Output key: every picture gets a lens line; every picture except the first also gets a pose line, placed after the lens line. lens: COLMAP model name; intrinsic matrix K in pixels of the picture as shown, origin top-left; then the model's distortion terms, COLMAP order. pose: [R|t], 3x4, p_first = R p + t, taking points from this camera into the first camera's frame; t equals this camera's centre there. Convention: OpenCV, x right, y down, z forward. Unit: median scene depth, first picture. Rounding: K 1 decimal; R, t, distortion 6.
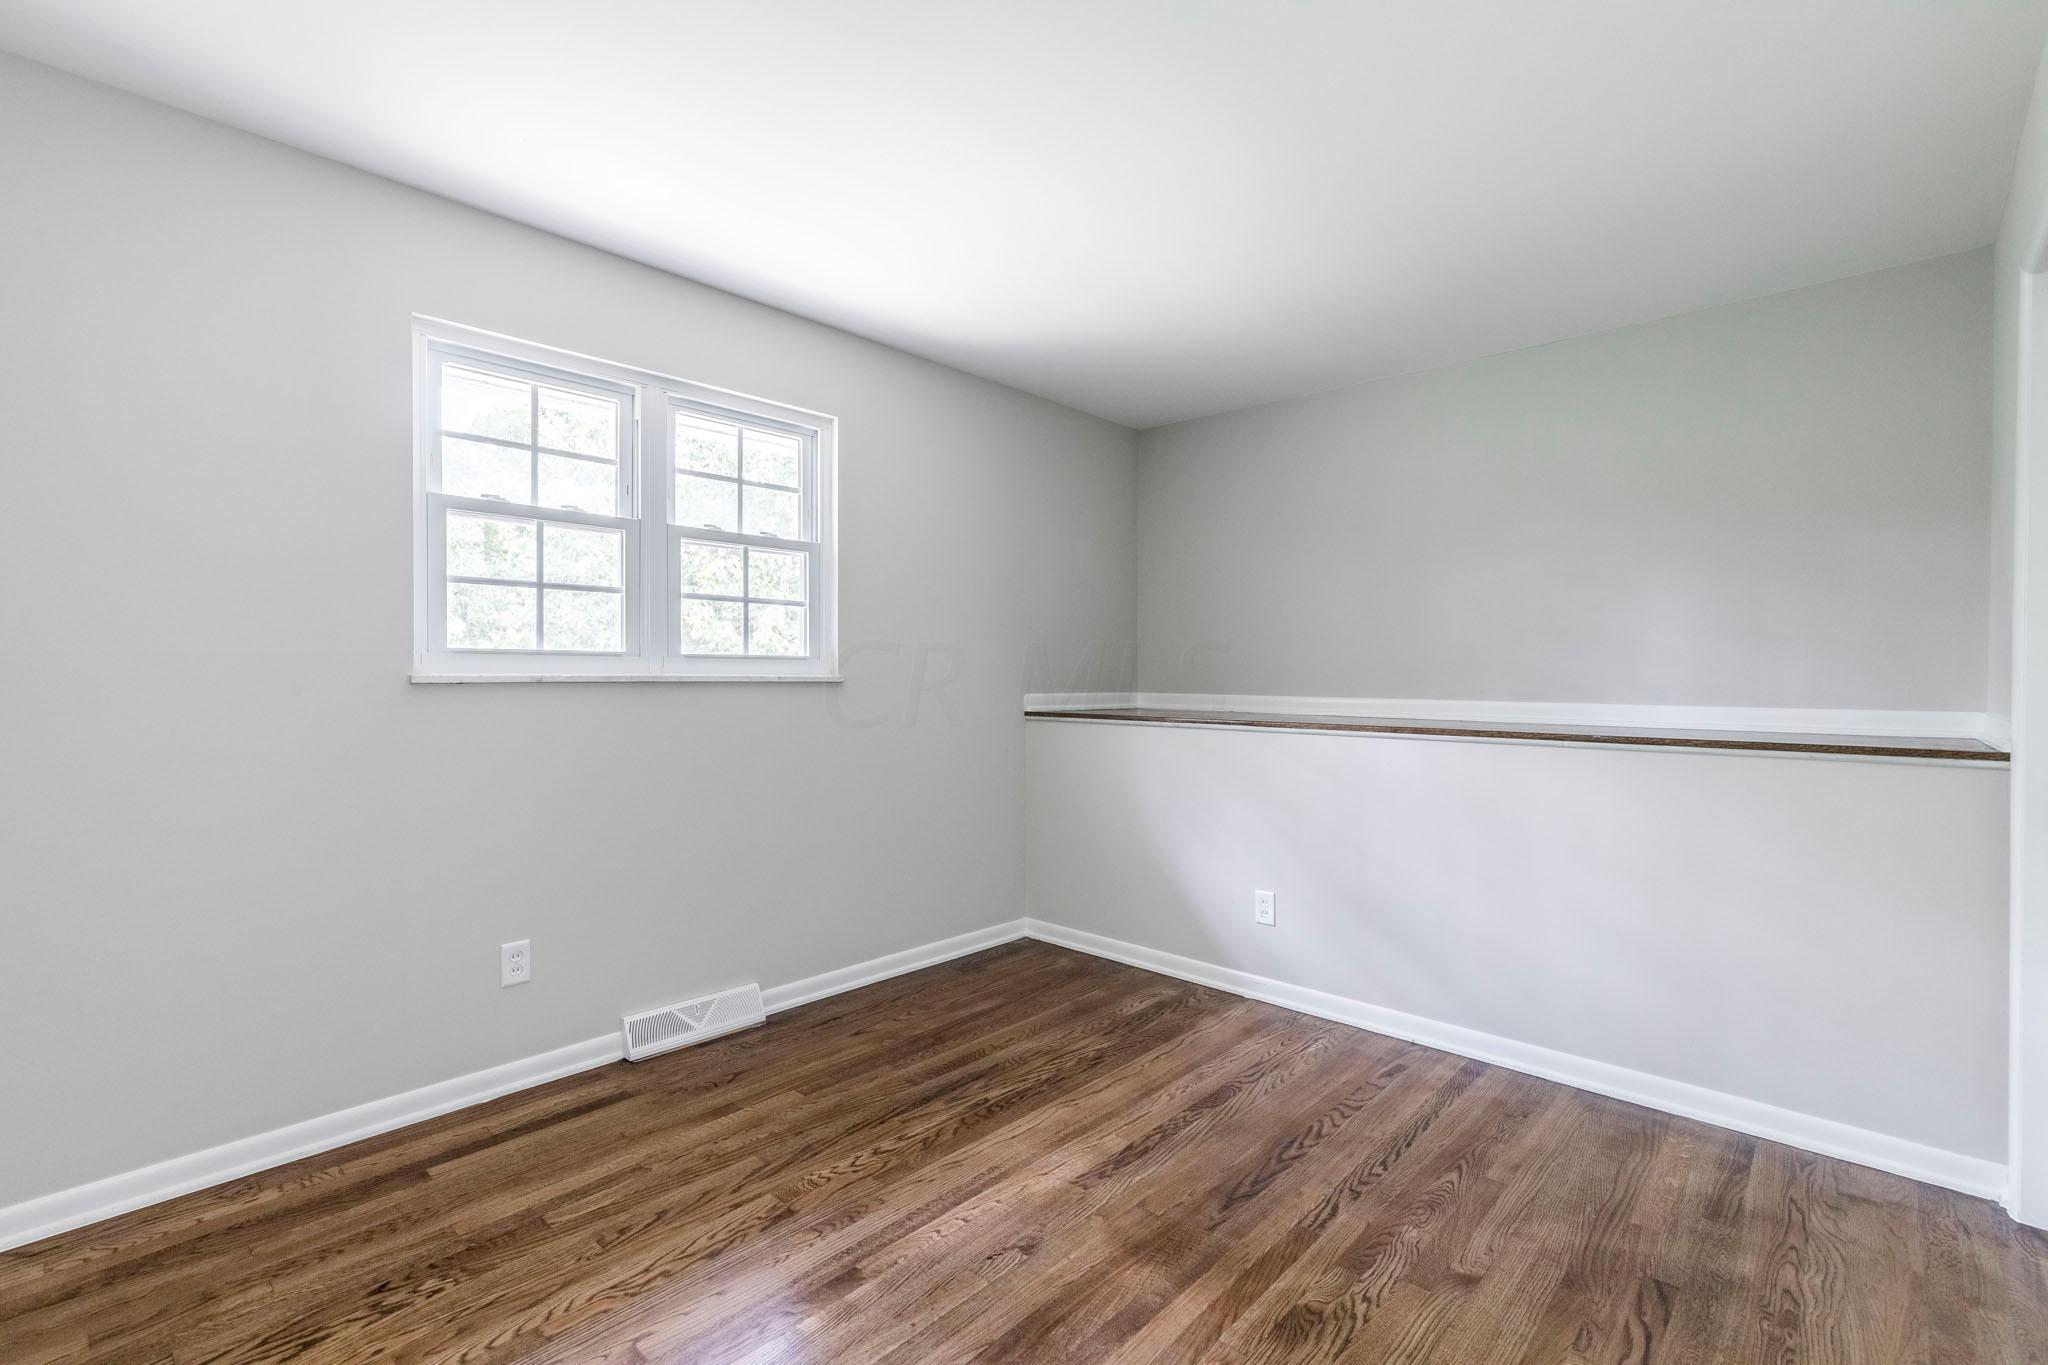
lens RADIAL K [[929.8, 0, 1027.7], [0, 929.8, 679.2], [0, 0, 1]] dist [0.002862, 0.000163]
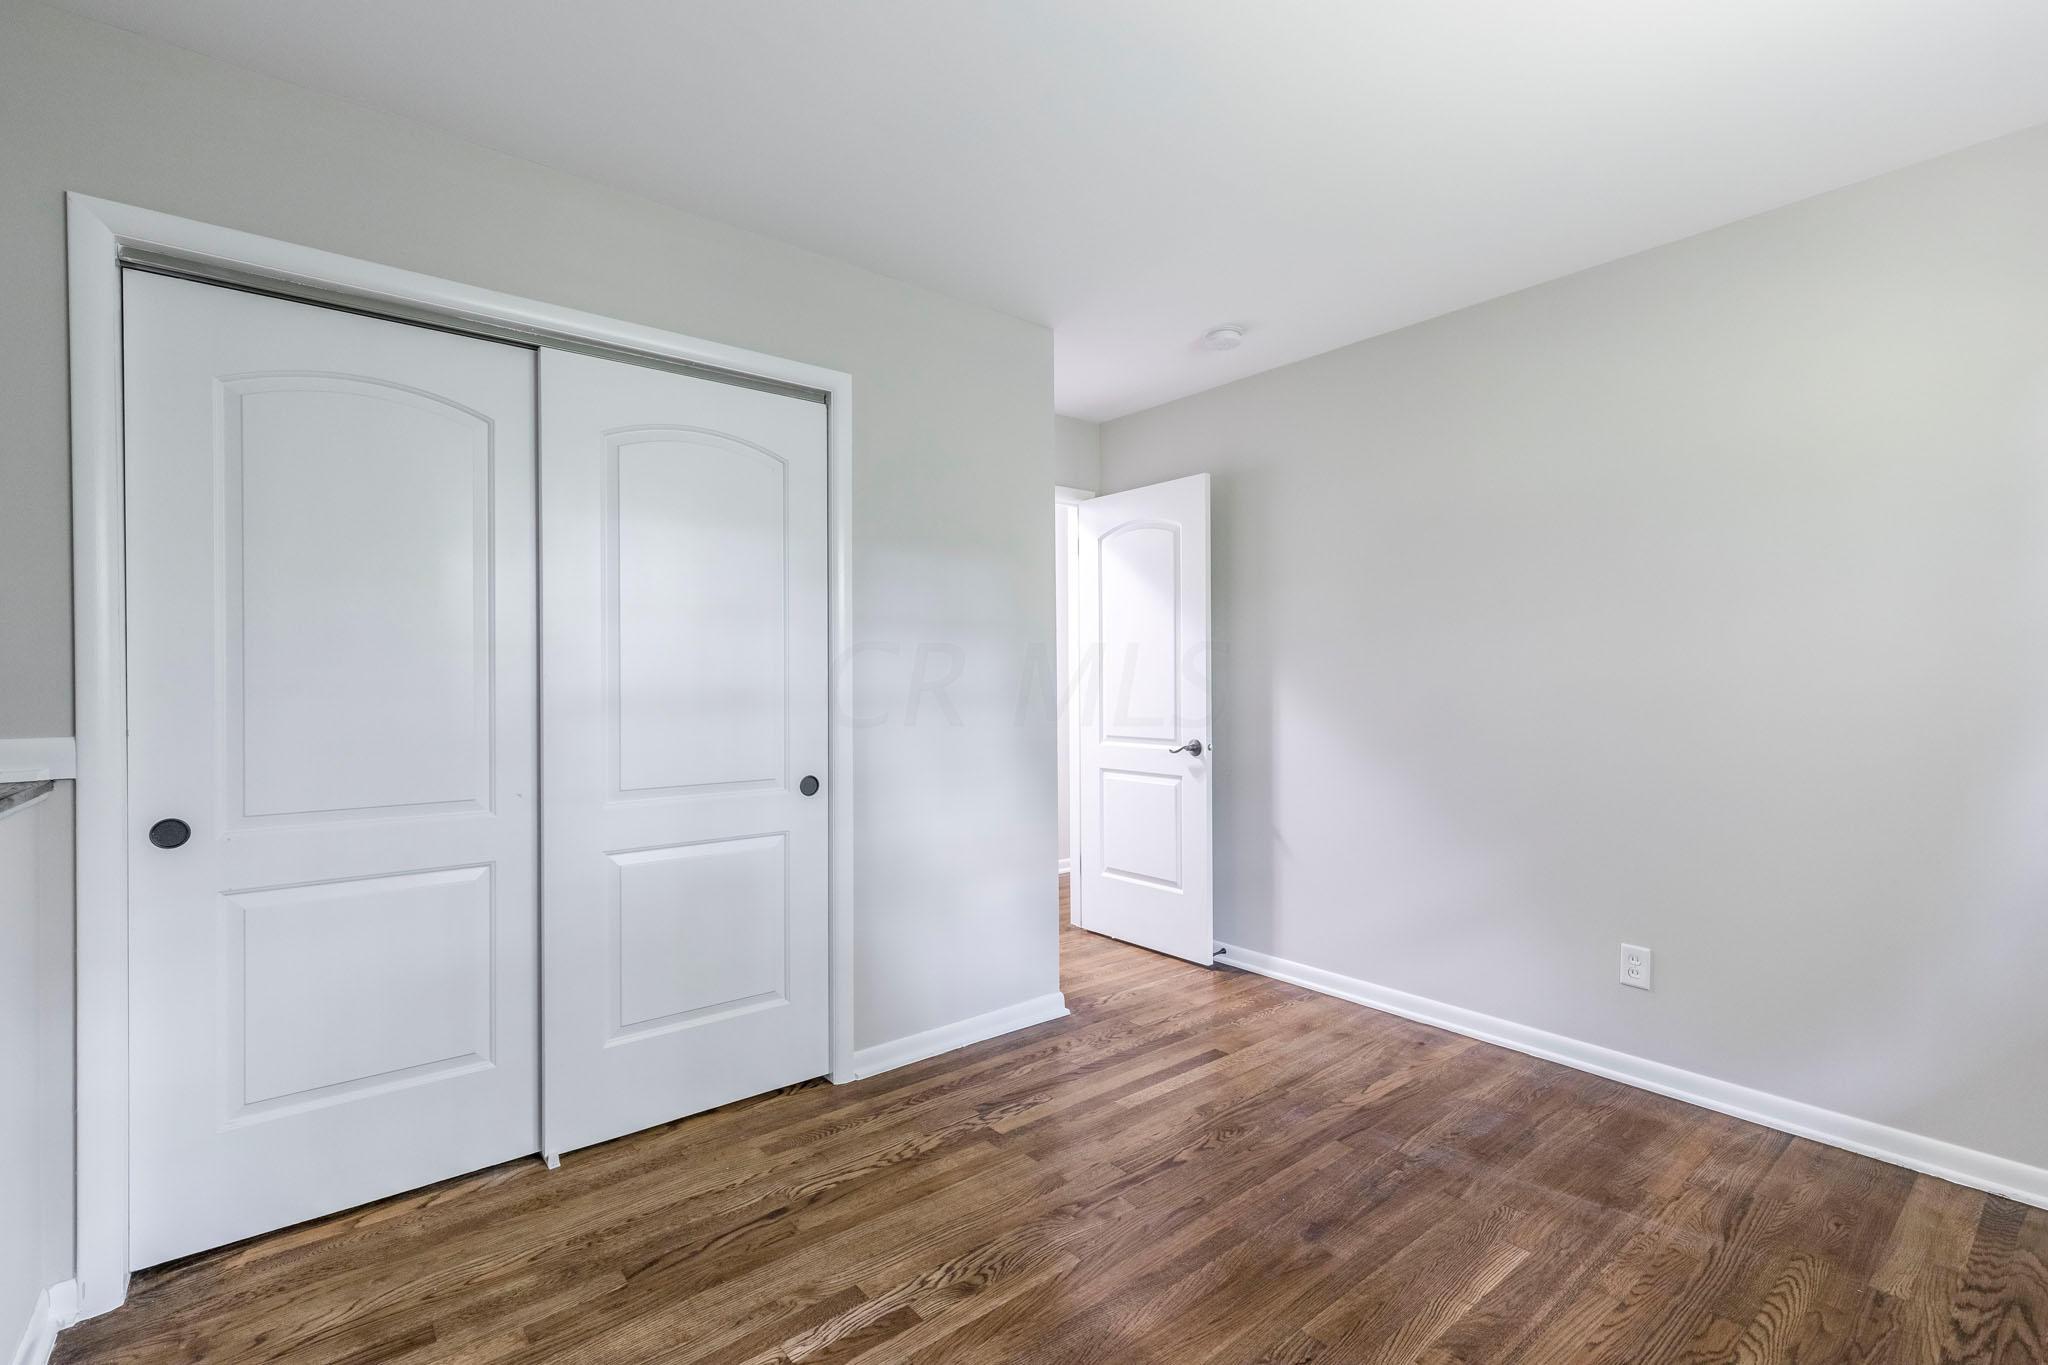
lens RADIAL K [[929.8, 0, 1019.7], [0, 929.8, 684.8], [0, 0, 1]] dist [0.002862, 0.000163]
pose [[-0.990598, 0.002472, 0.136780, 0.113199], [0.002891, 0.999992, 0.002865, -0.007015], [-0.136772, 0.003233, -0.990597, 2.027840]]
